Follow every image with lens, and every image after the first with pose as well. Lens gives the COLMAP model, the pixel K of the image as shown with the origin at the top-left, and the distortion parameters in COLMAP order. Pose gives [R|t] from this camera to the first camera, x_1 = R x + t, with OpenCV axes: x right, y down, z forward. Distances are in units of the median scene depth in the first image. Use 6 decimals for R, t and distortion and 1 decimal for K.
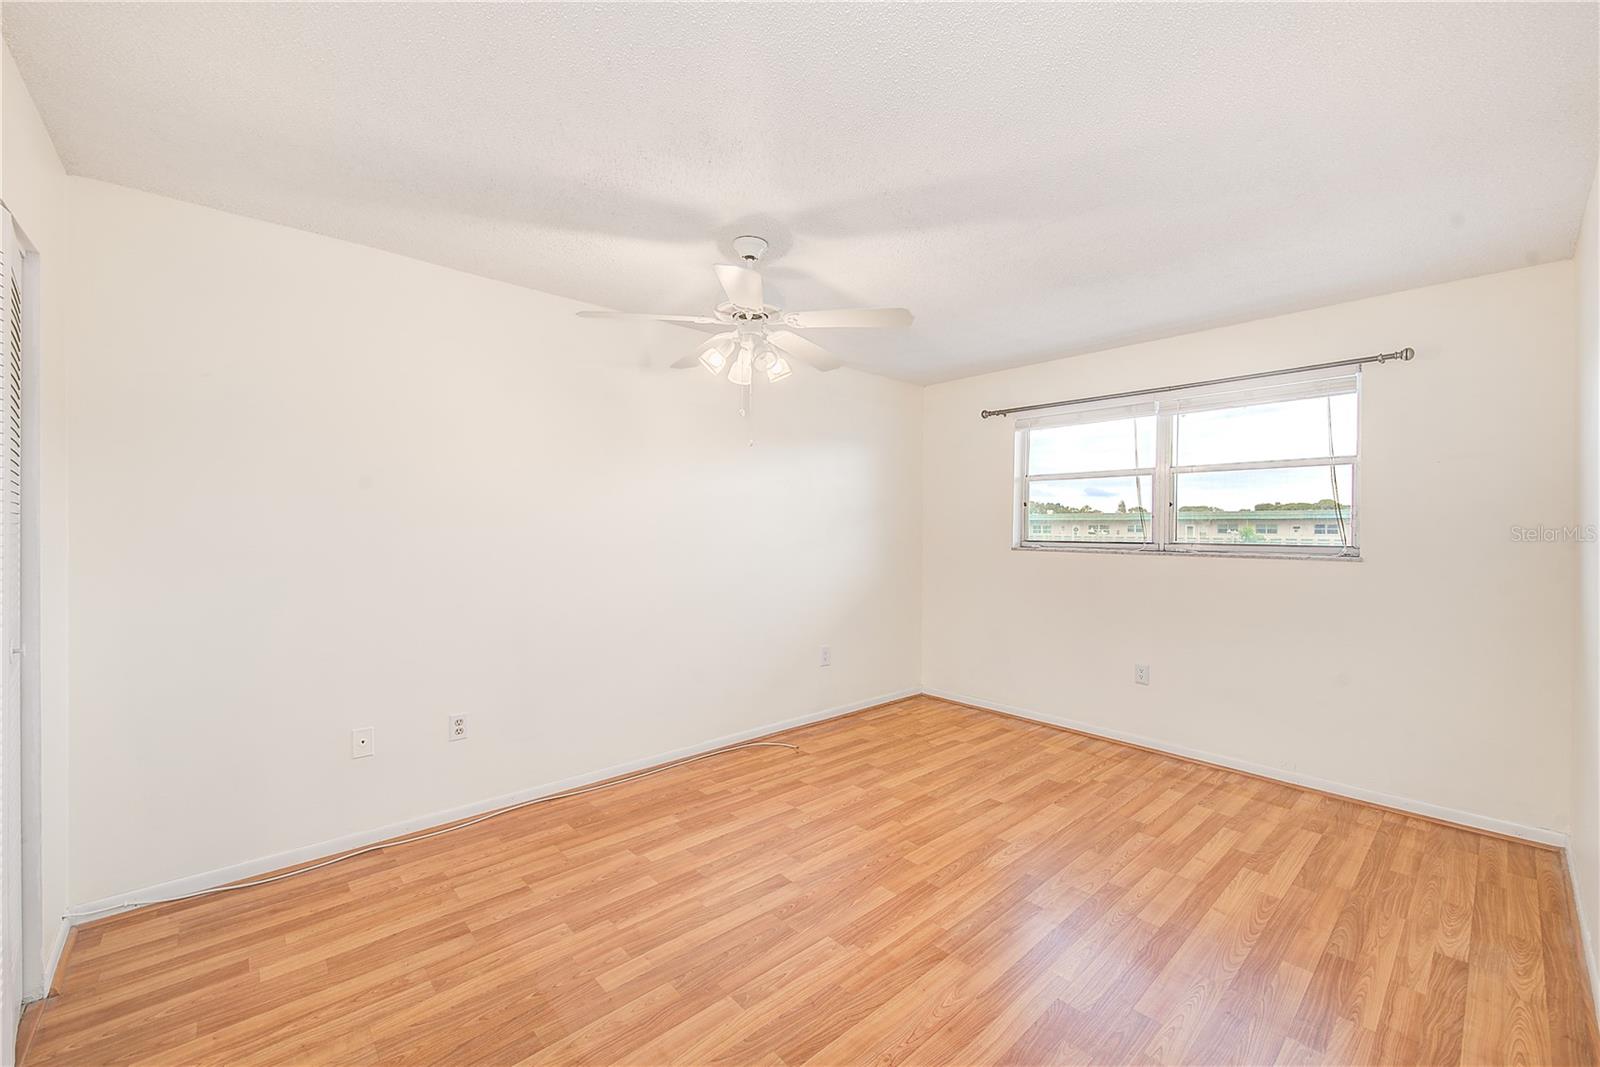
lens RADIAL K [[639.5, 0, 795.8], [0, 639.5, 531.6], [0, 0, 1]] dist [0.001647, 0.000059]
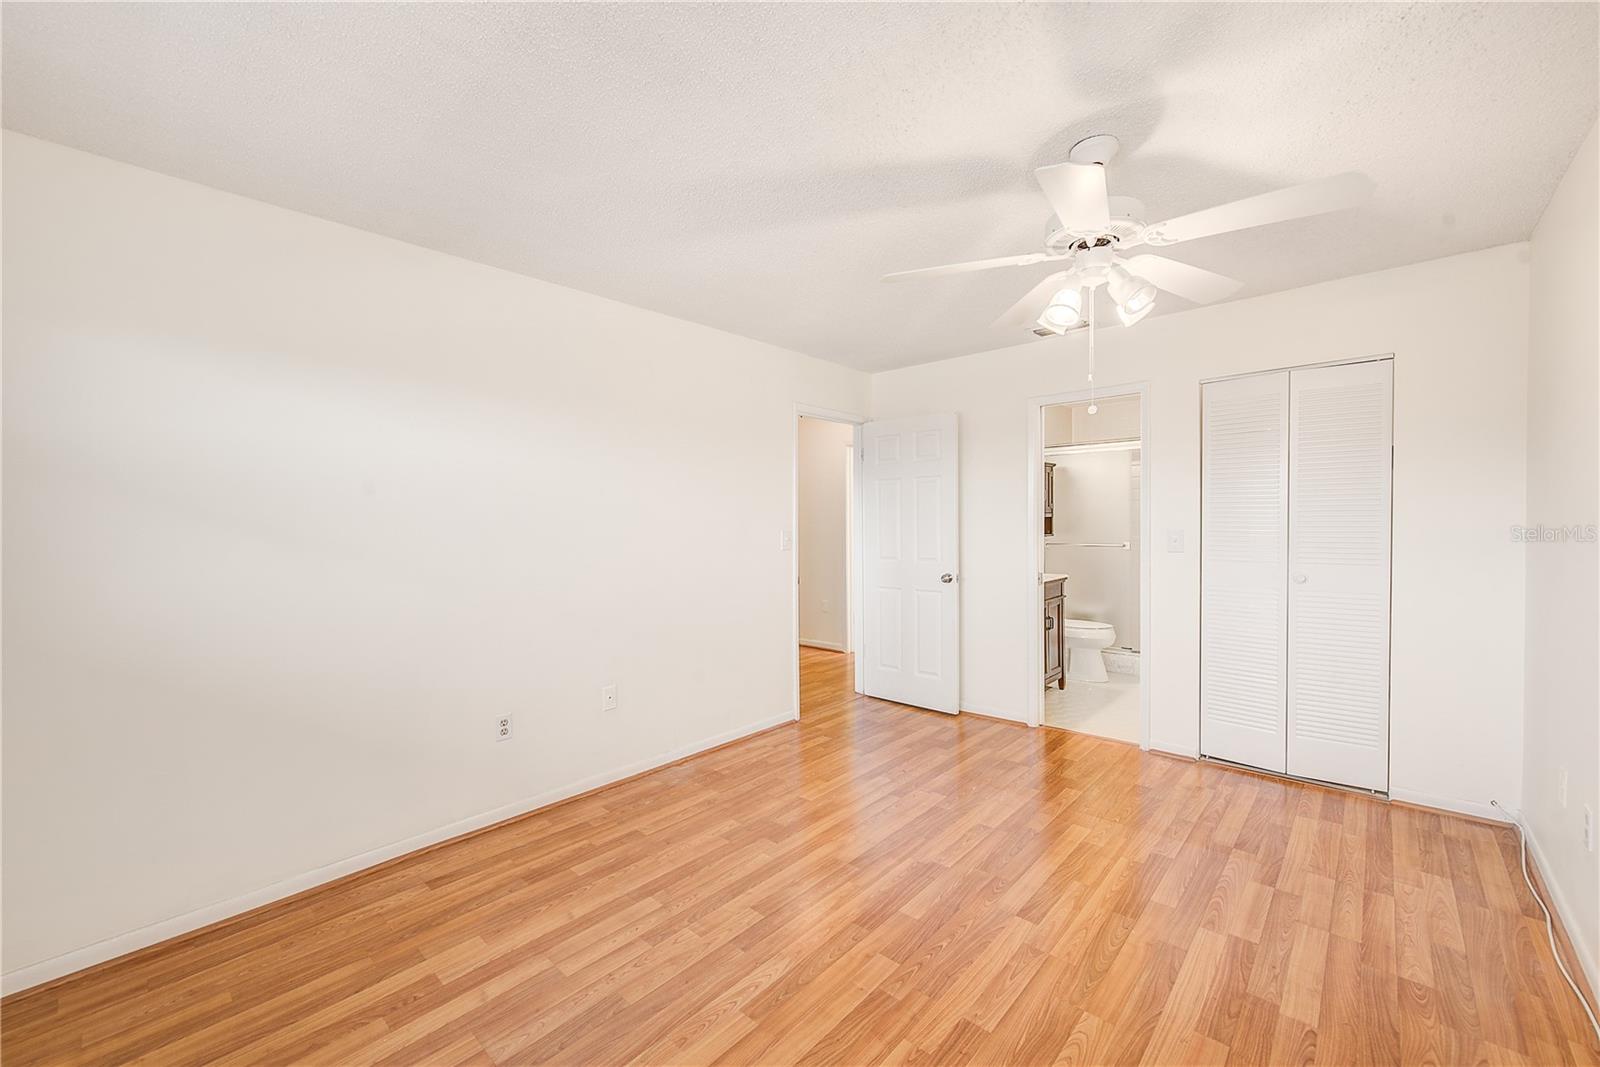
lens RADIAL K [[639.5, 0, 798.6], [0, 639.5, 528.3], [0, 0, 1]] dist [0.001647, 0.000059]
pose [[-0.994384, 0.006645, -0.105621, 0.399198], [0.004482, 0.999776, 0.020704, -0.012542], [0.105735, 0.020114, -0.994191, 1.907115]]
